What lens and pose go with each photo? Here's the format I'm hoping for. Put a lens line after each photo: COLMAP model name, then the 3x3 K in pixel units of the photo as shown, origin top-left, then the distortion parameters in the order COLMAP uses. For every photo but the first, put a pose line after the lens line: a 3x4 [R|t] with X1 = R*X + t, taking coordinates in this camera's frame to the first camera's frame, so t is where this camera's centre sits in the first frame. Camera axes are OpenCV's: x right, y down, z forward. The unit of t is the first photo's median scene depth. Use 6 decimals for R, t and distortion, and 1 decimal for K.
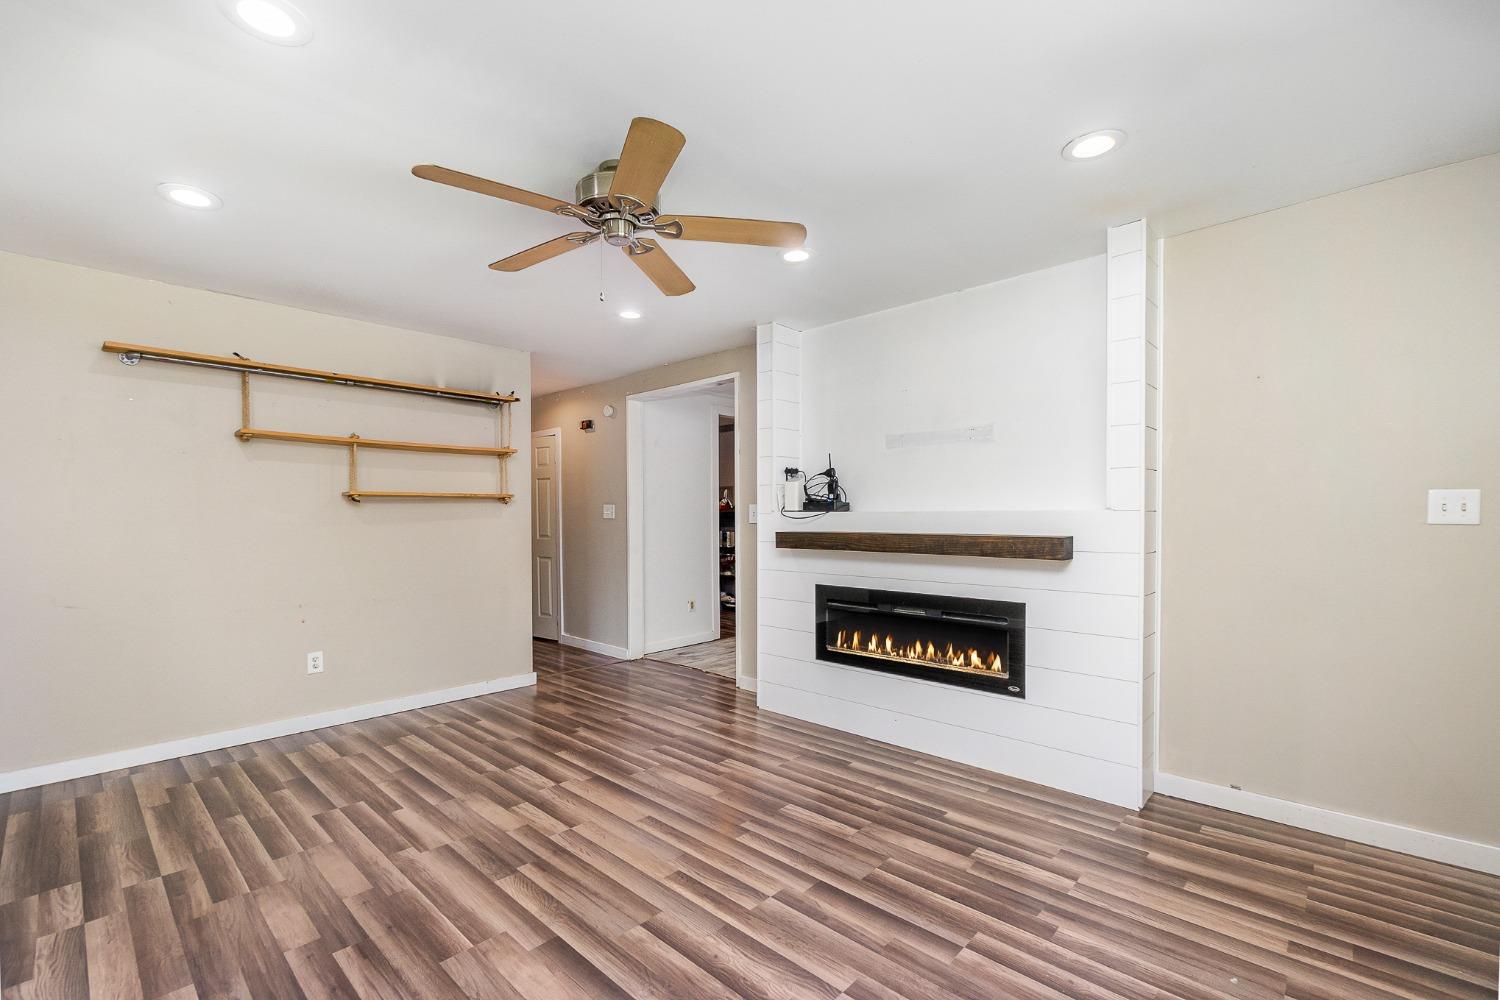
lens RADIAL K [[655.8, 0, 730.9], [0, 655.8, 531.5], [0, 0, 1]] dist [-0.005551, 0.002796]
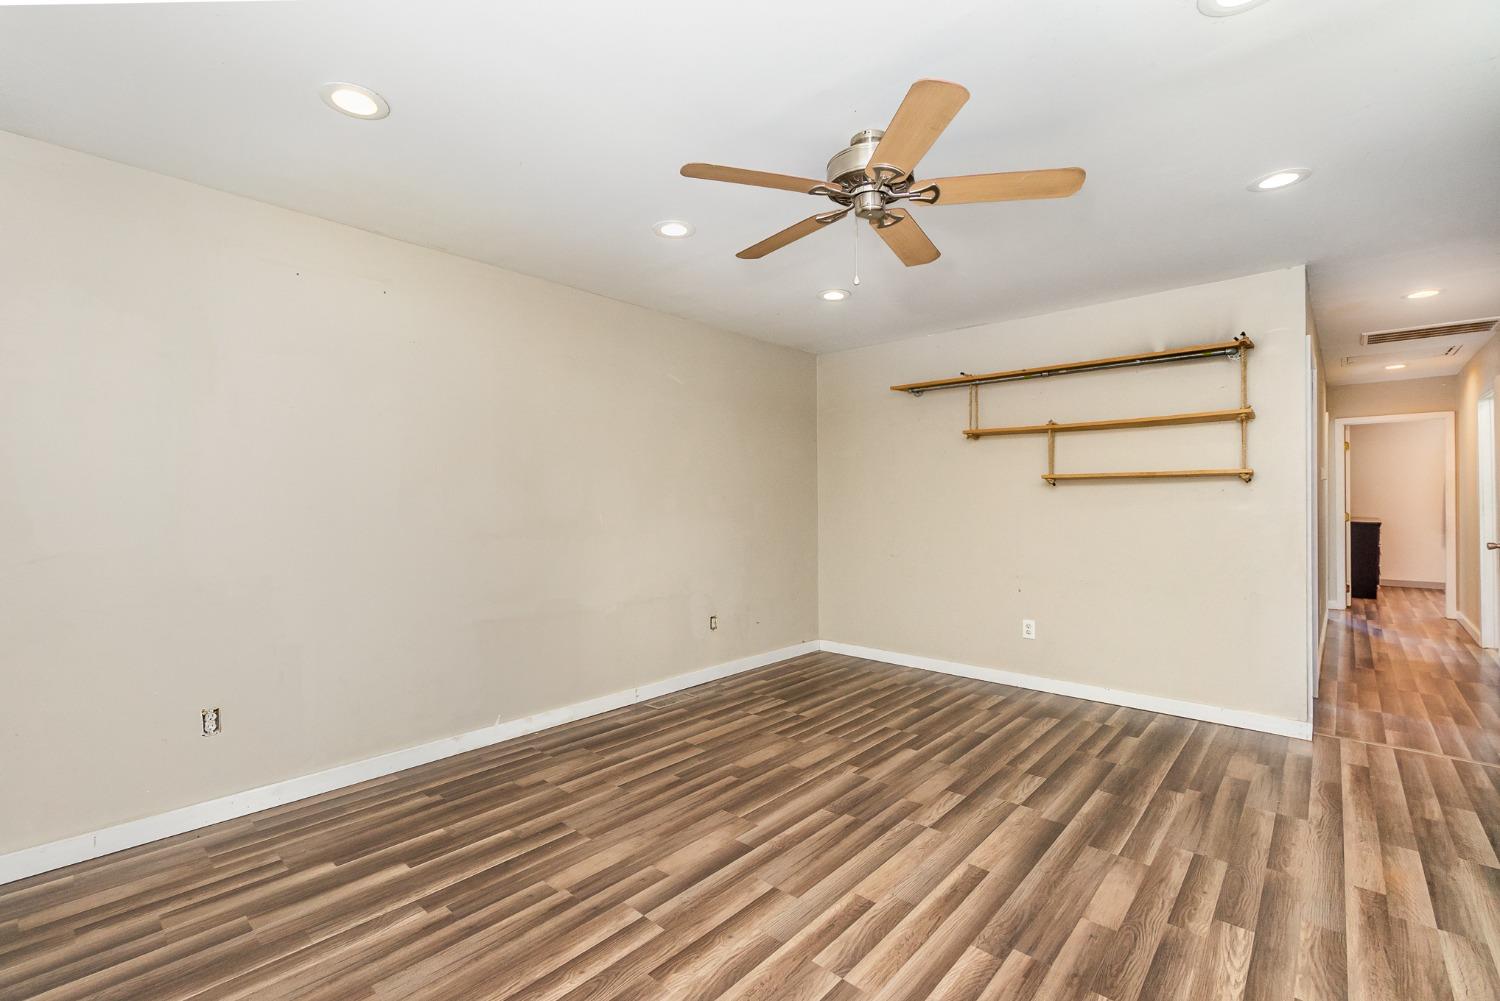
lens RADIAL K [[655.8, 0, 741.8], [0, 655.8, 511.3], [0, 0, 1]] dist [-0.005551, 0.002796]
pose [[0.024664, 0.018264, -0.999529, 0.618612], [-0.021108, 0.999620, 0.017744, -0.015251], [0.999473, 0.020661, 0.025040, 0.622715]]
